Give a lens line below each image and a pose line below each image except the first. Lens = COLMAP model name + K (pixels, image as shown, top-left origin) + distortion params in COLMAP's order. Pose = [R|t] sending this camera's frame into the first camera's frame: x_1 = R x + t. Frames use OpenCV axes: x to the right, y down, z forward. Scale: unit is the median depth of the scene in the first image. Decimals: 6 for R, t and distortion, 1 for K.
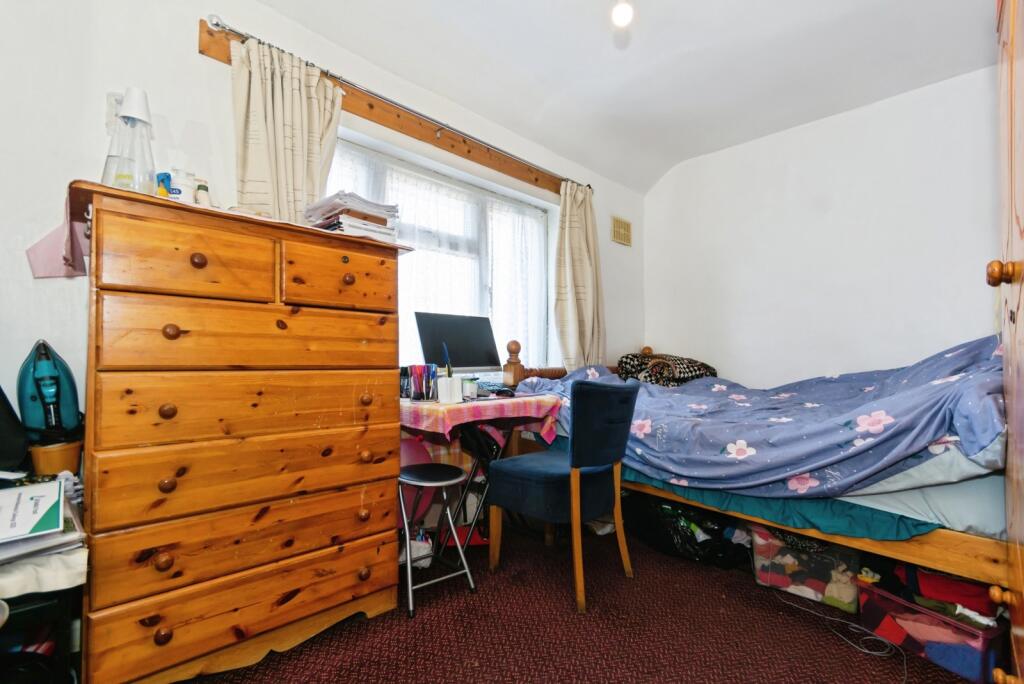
lens RADIAL K [[440.9, 0, 509.8], [0, 440.9, 344.5], [0, 0, 1]] dist [-0.000084, 0.000233]
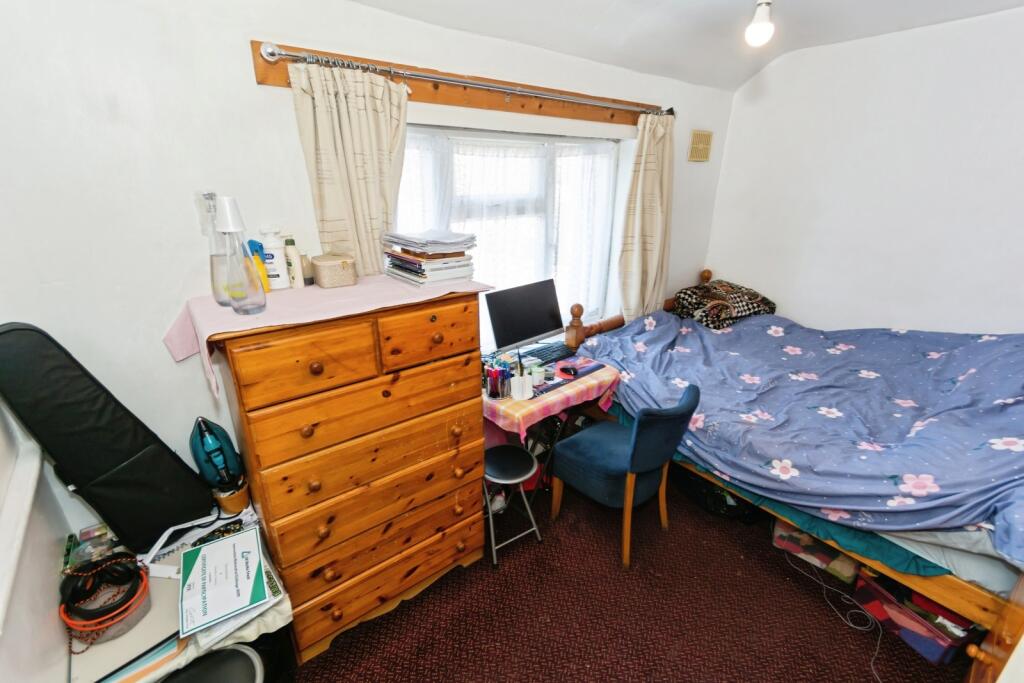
lens RADIAL K [[430.4, 0, 512.0], [0, 430.4, 341.5], [0, 0, 1]] dist [0.000250, -0.000556]
pose [[0.996008, 0.039360, -0.080123, -0.084575], [-0.007842, 0.932654, 0.360686, -0.421878], [0.088924, -0.358618, 0.929239, 0.038499]]
